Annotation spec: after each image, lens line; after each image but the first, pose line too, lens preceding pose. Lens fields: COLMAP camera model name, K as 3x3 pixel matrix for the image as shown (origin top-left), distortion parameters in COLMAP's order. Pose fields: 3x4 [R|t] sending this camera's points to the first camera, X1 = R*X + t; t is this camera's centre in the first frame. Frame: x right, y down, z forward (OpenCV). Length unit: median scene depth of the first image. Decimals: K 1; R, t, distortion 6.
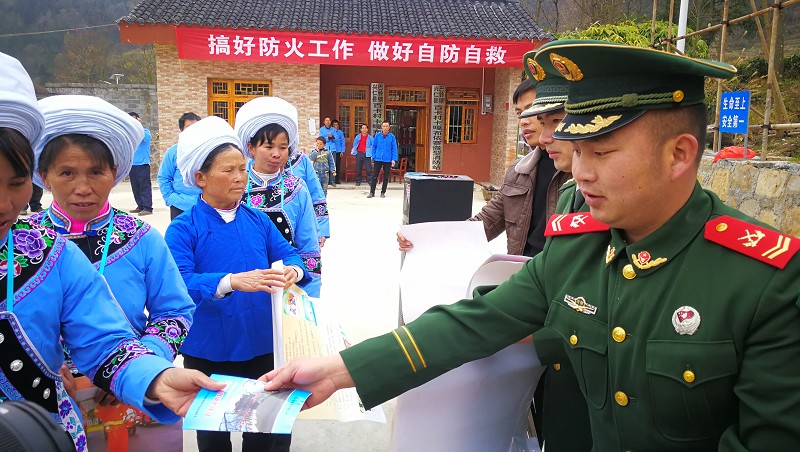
lens RADIAL K [[664.5, 0, 400.0], [0, 664.5, 226.0], [0, 0, 1]] dist [-0.062277, 0.313823]
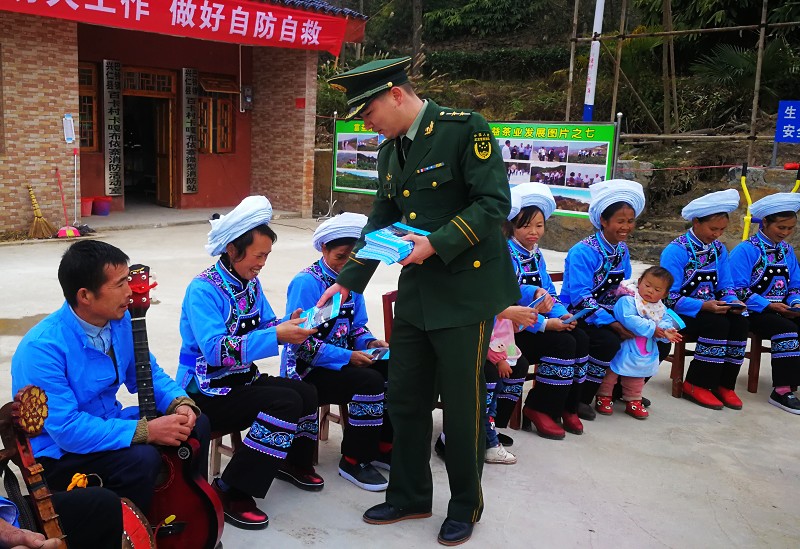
lens RADIAL K [[803.5, 0, 301.2], [0, 803.5, 262.0], [0, 0, 1]] dist [0.030925, -0.012212]
pose [[0.757646, -0.103547, 0.644399, -0.472476], [0.087842, 0.994529, 0.056529, -0.056843], [-0.646727, 0.013776, 0.762597, 0.333286]]
